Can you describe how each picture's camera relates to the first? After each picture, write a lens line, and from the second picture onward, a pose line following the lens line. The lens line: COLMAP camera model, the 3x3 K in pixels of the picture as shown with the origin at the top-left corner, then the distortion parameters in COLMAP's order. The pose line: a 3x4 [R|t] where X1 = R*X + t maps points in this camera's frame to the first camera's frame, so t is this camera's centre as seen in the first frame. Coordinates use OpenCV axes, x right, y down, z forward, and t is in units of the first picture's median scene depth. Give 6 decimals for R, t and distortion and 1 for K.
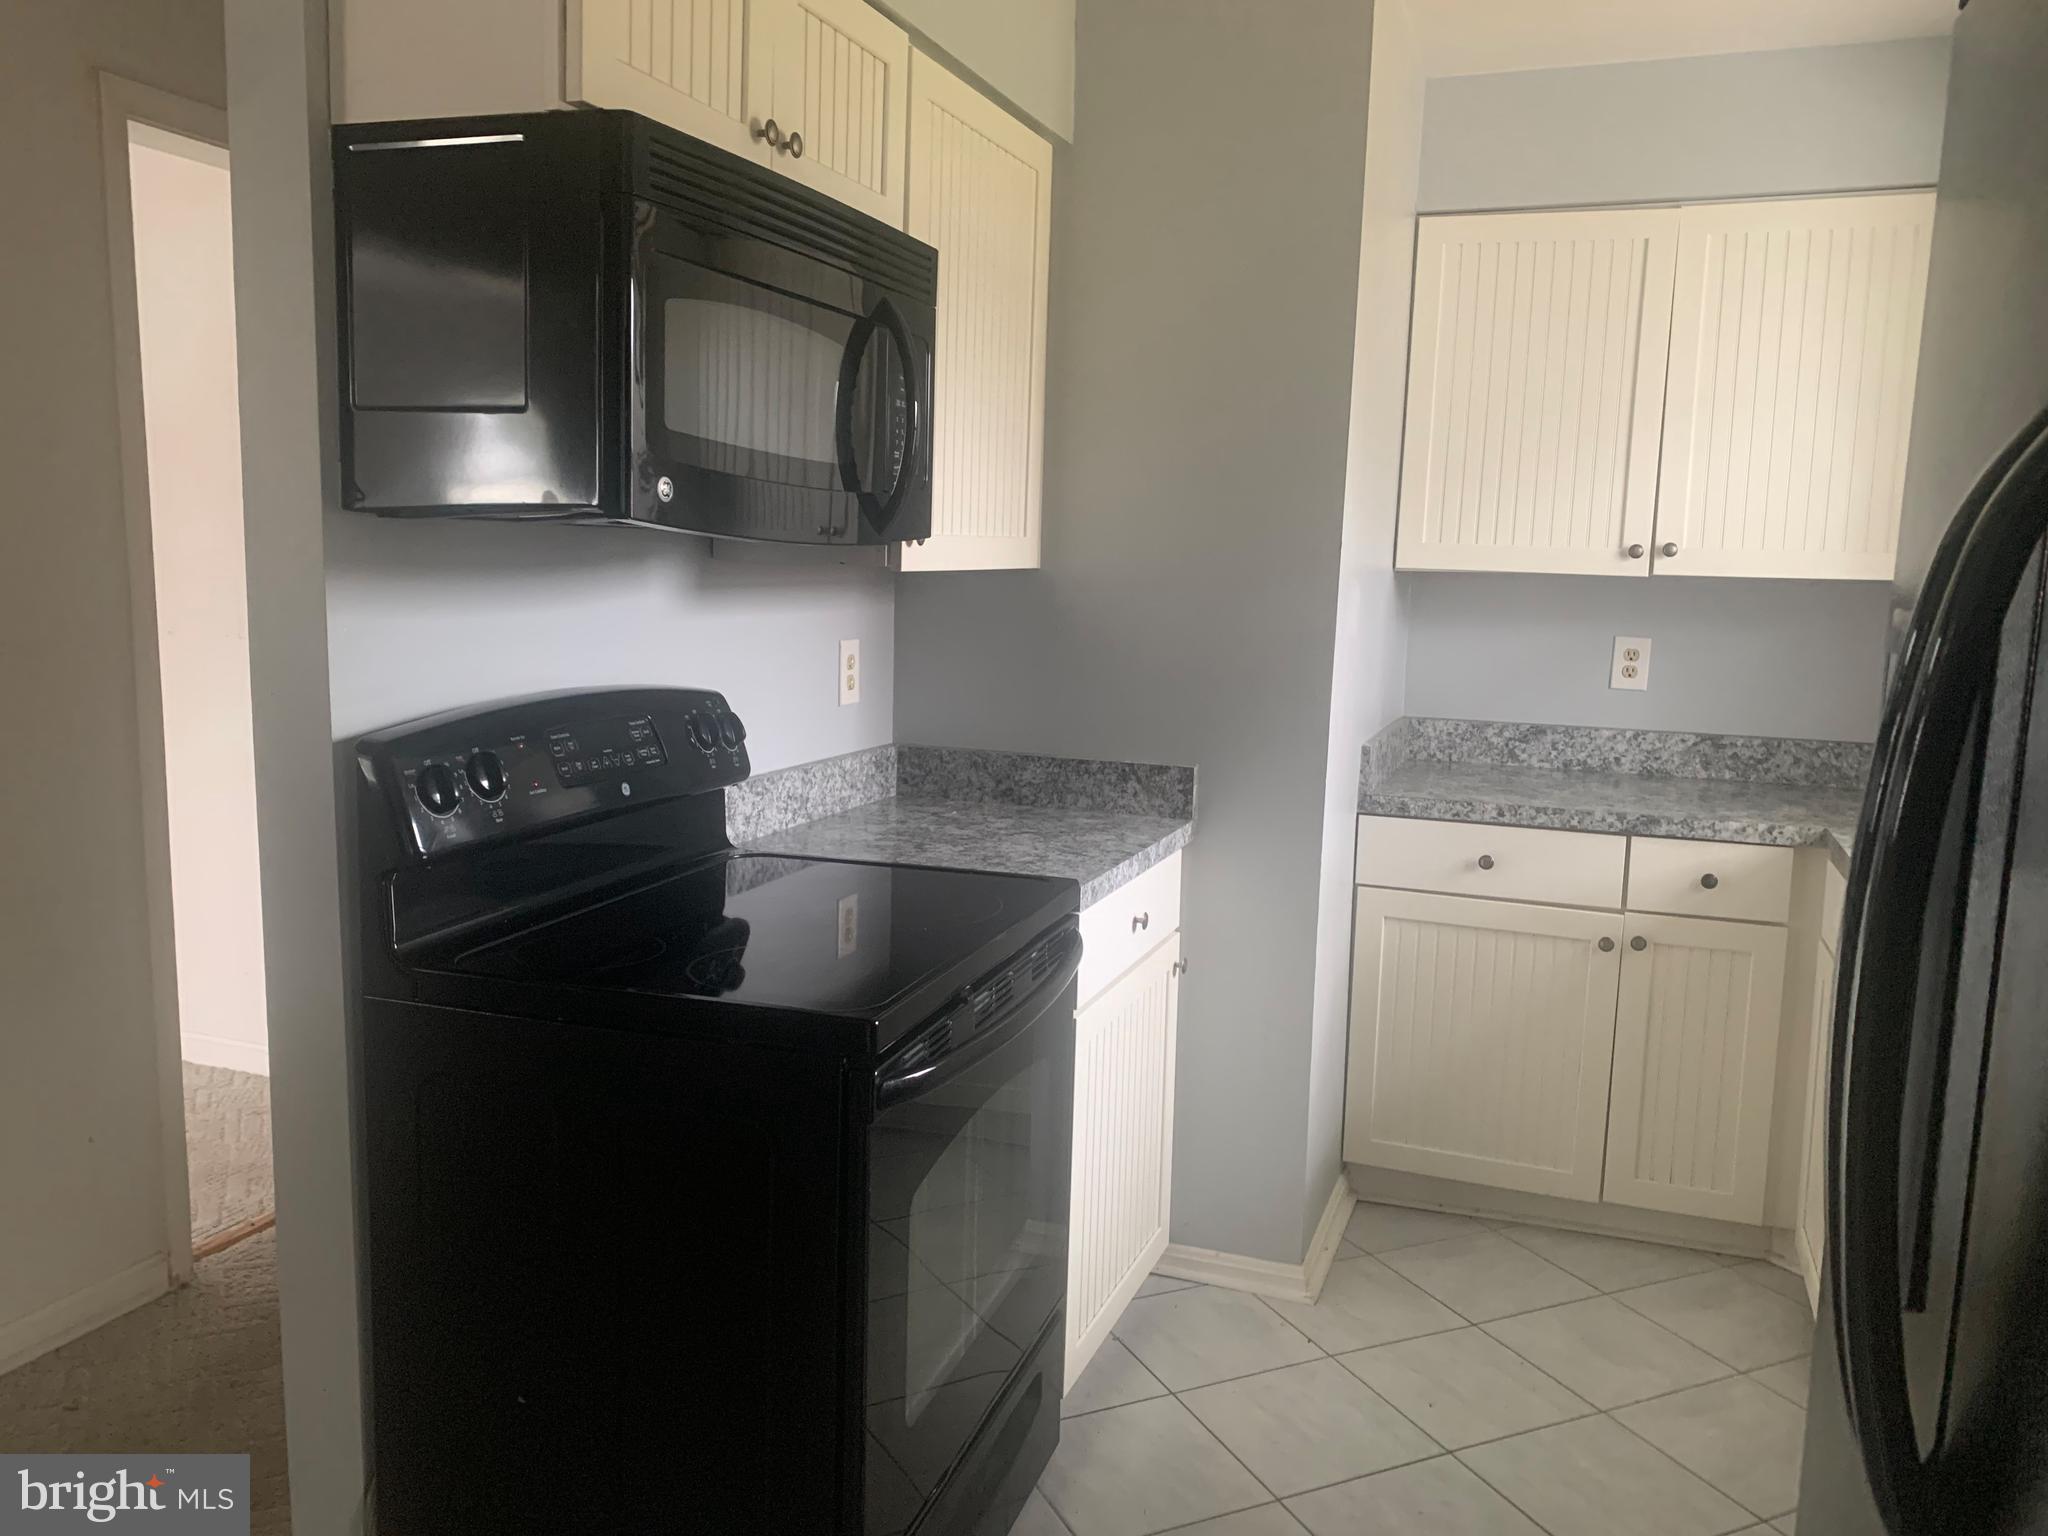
lens RADIAL K [[1567.1, 0, 1054.7], [0, 1567.1, 753.0], [0, 0, 1]] dist [0.053198, -0.115723]
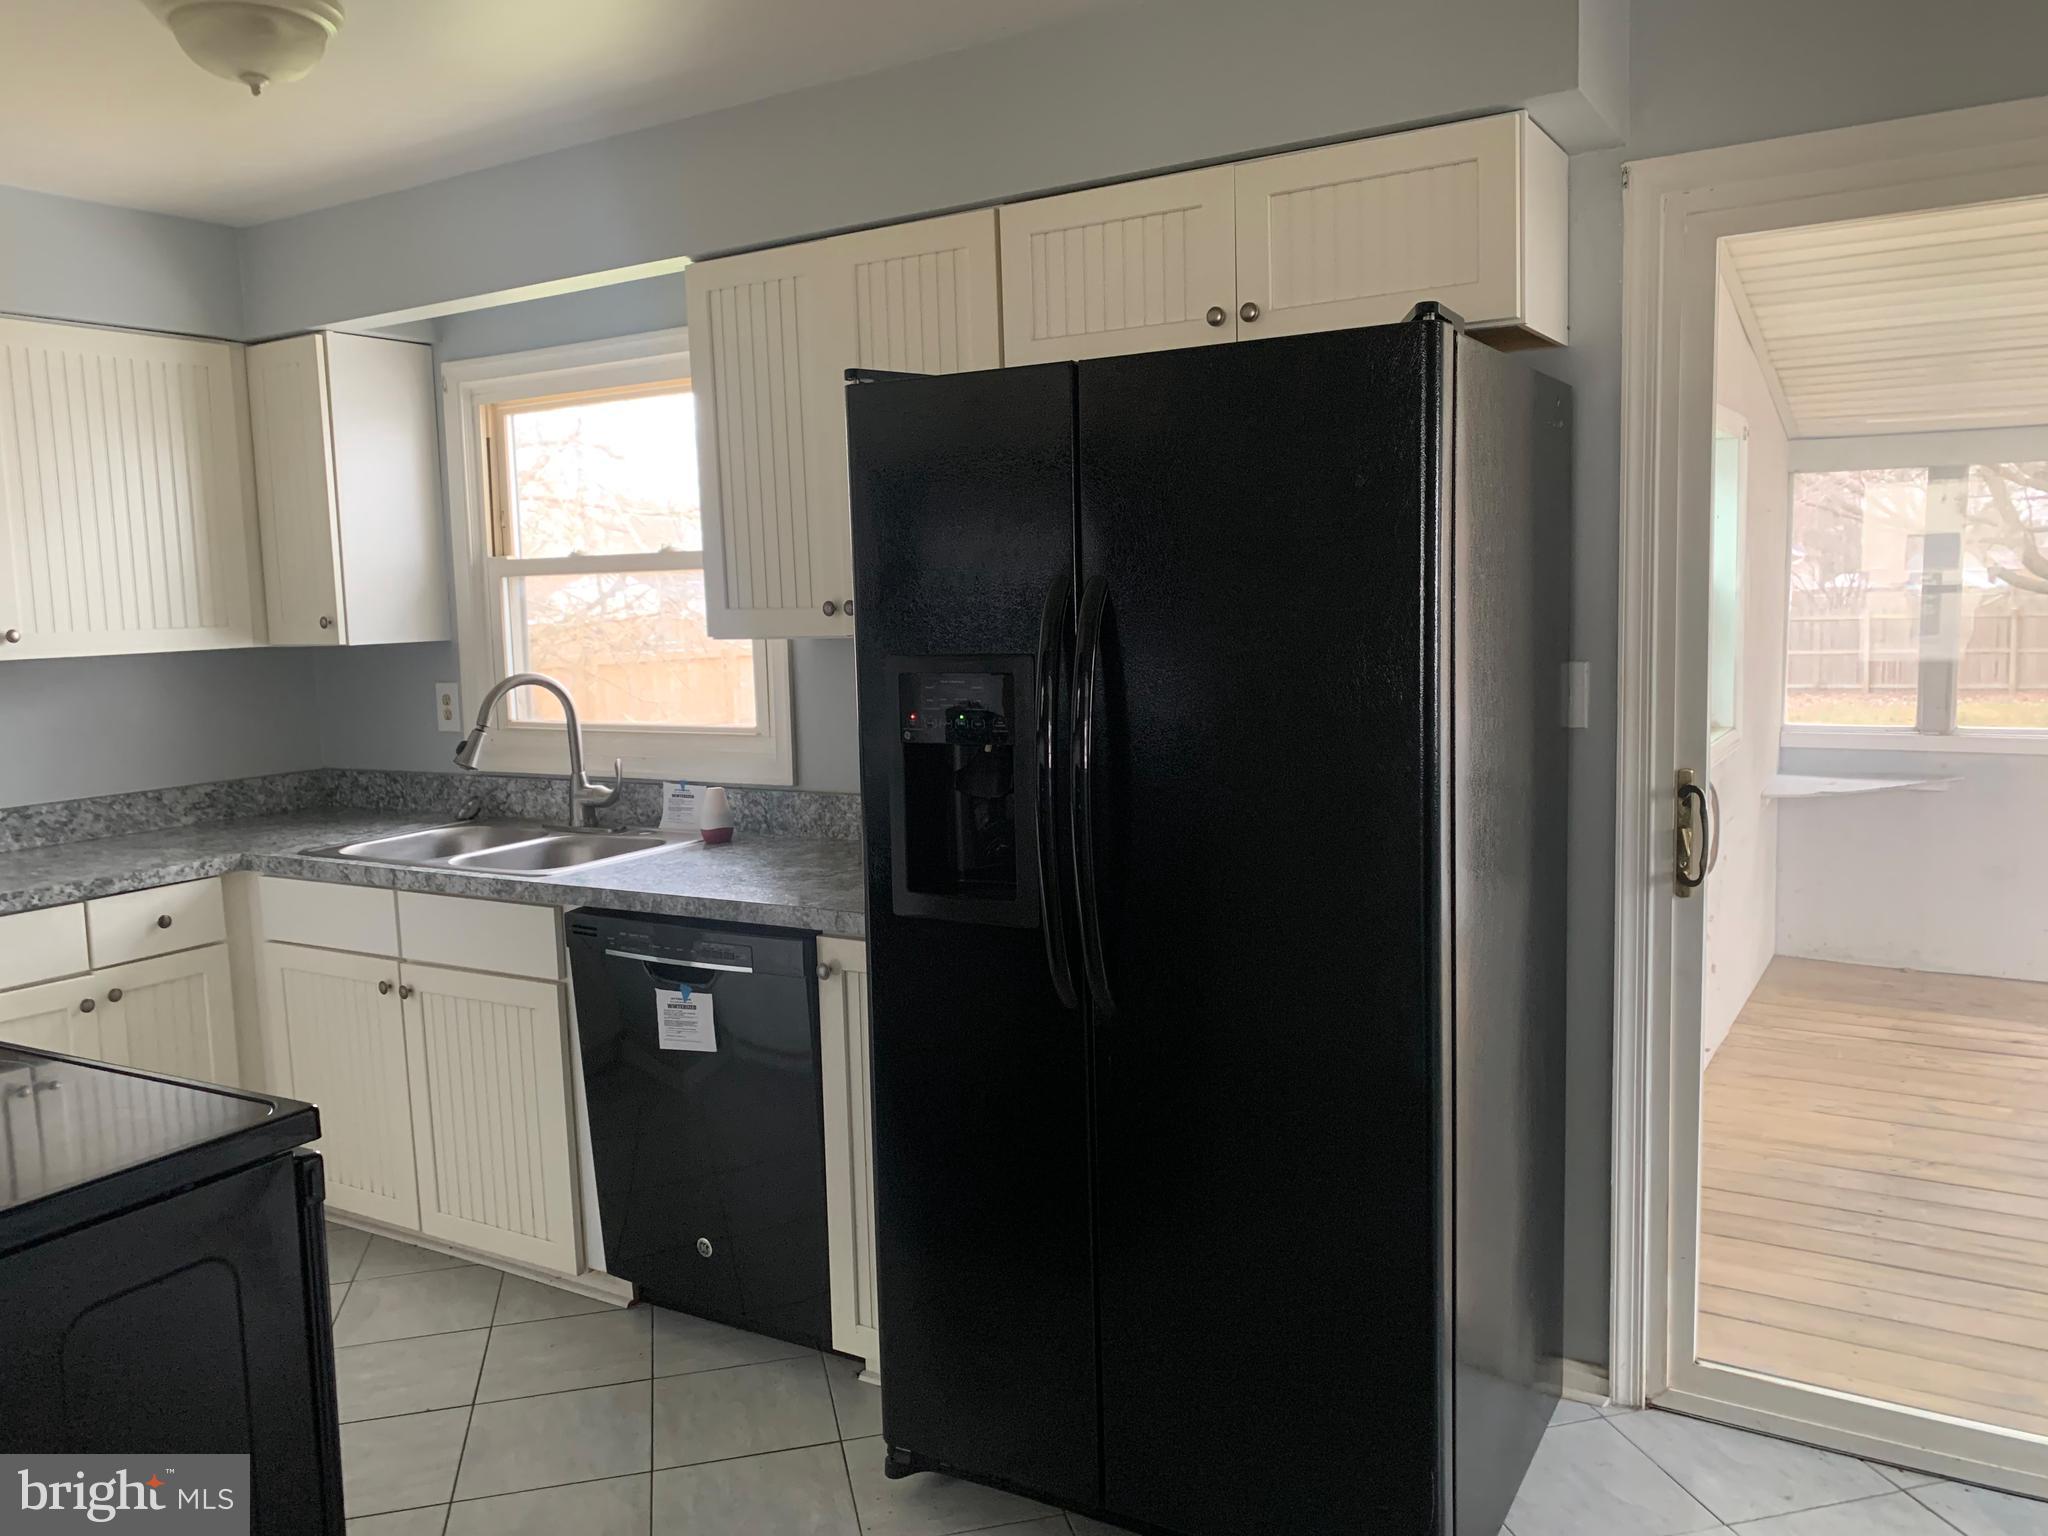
lens RADIAL K [[1568.2, 0, 1061.4], [0, 1568.2, 739.2], [0, 0, 1]] dist [-0.012663, 0.022782]
pose [[0.194672, -0.126966, 0.972616, -0.468387], [0.163840, 0.981865, 0.095380, -0.042939], [-0.967088, 0.140786, 0.211944, 0.099583]]
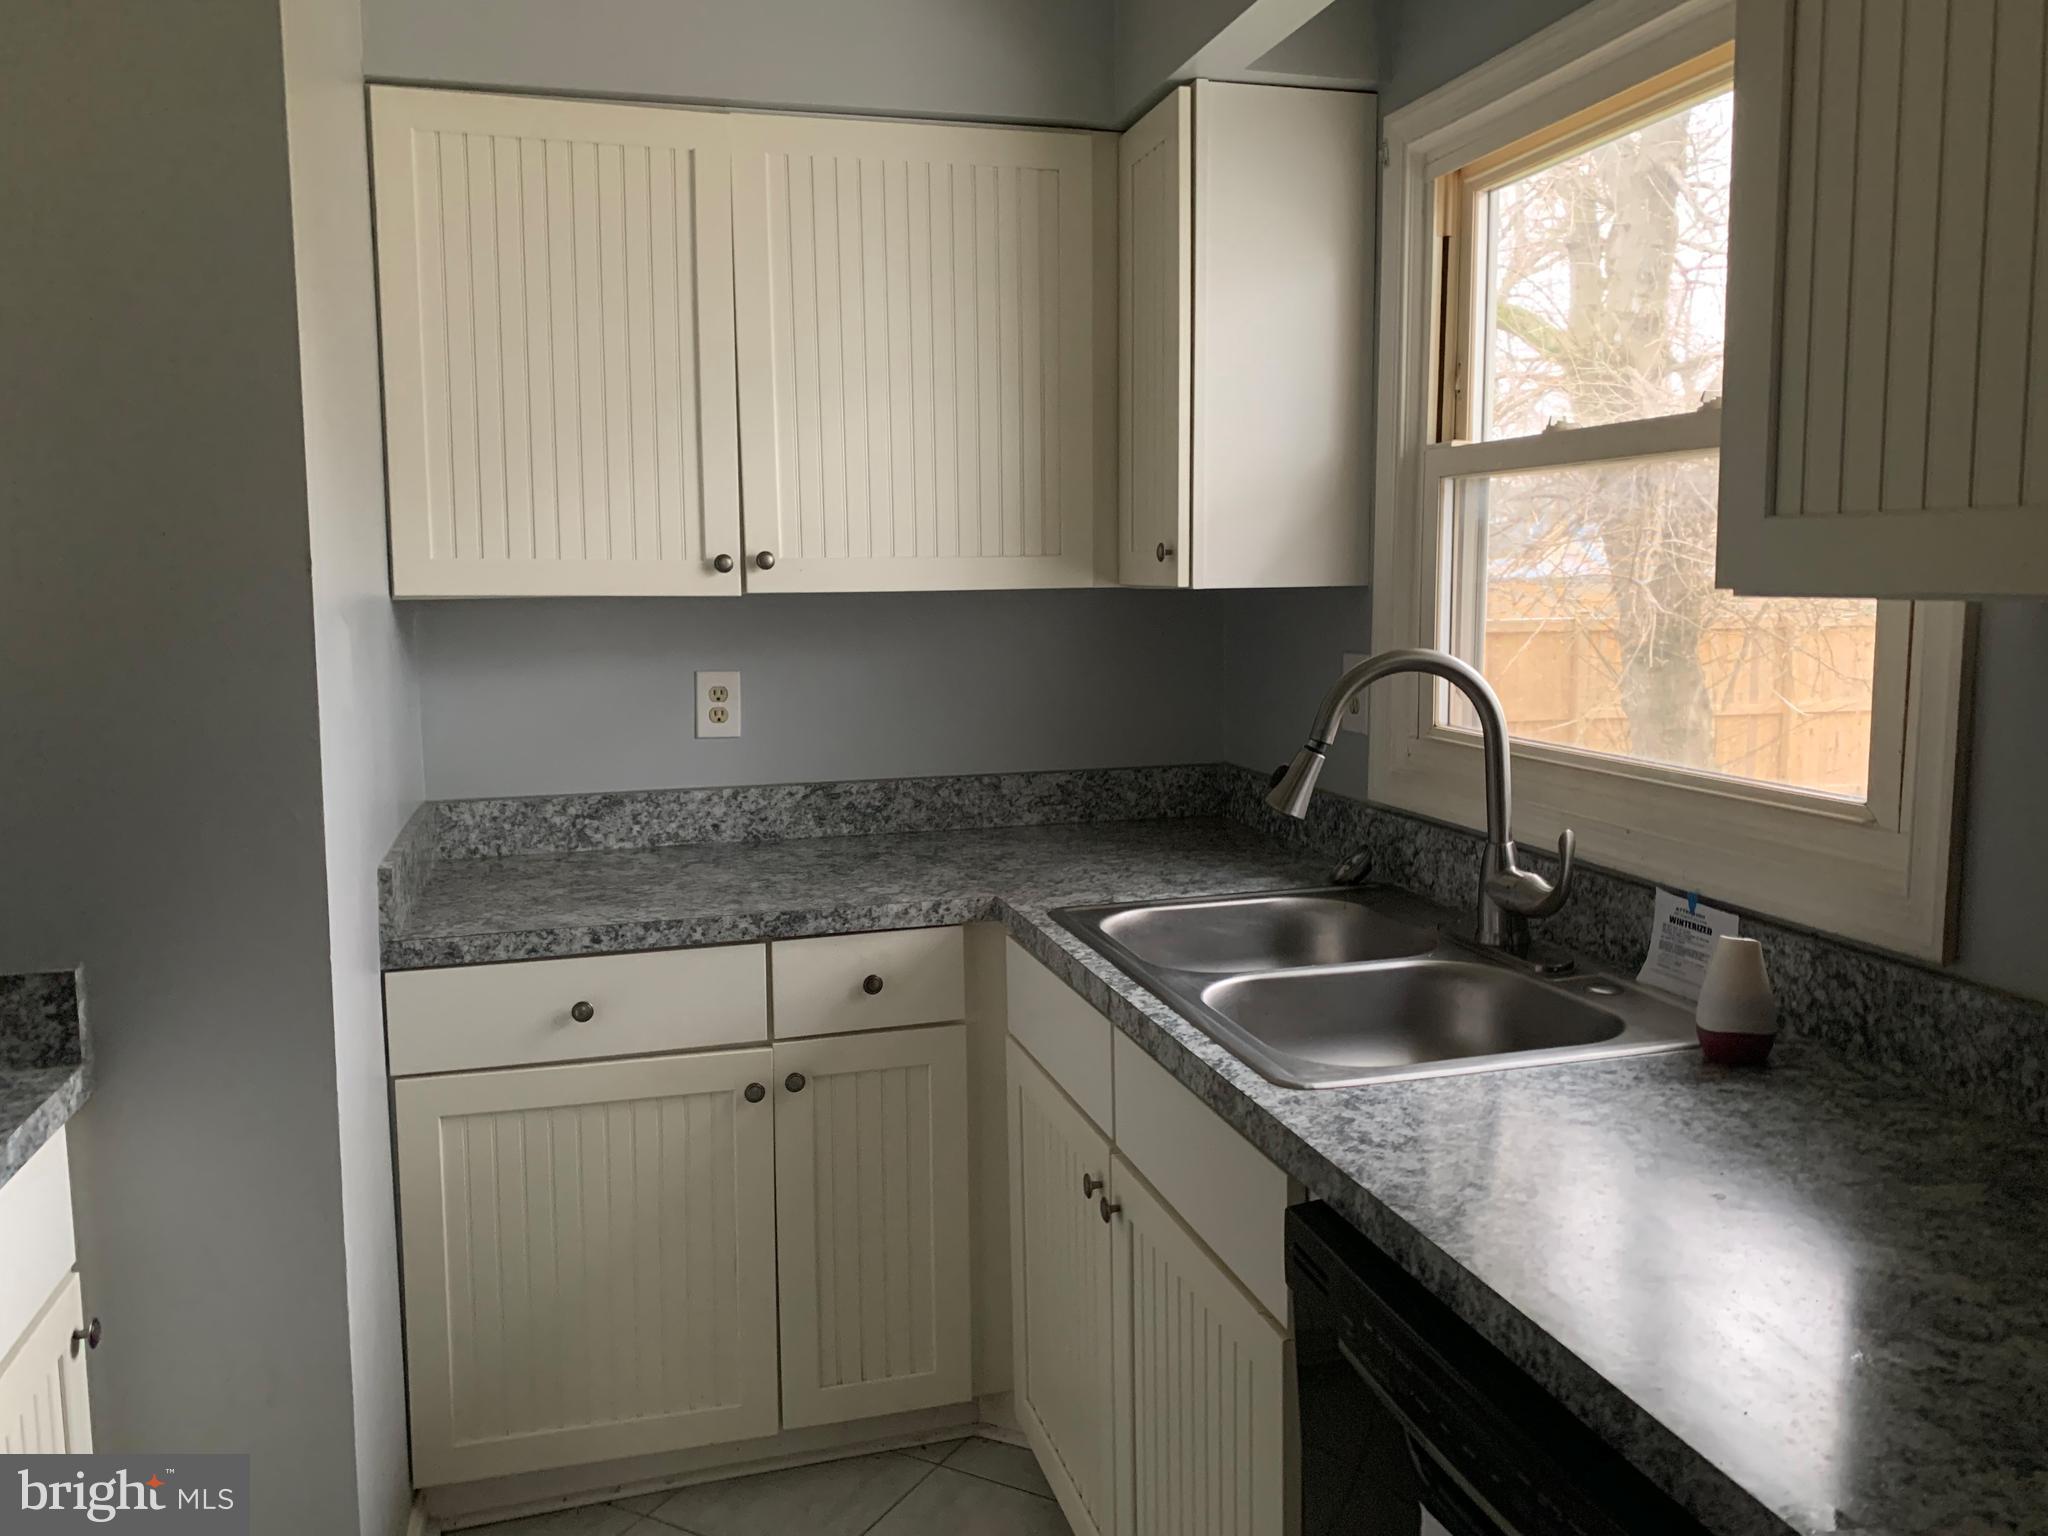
lens RADIAL K [[1571.9, 0, 1016.4], [0, 1571.9, 737.9], [0, 0, 1]] dist [0.076167, -0.101219]
pose [[0.821624, -0.098881, 0.561389, 0.043942], [0.108162, 0.993992, 0.016778, -0.038590], [-0.559675, 0.046936, 0.827382, 0.271569]]
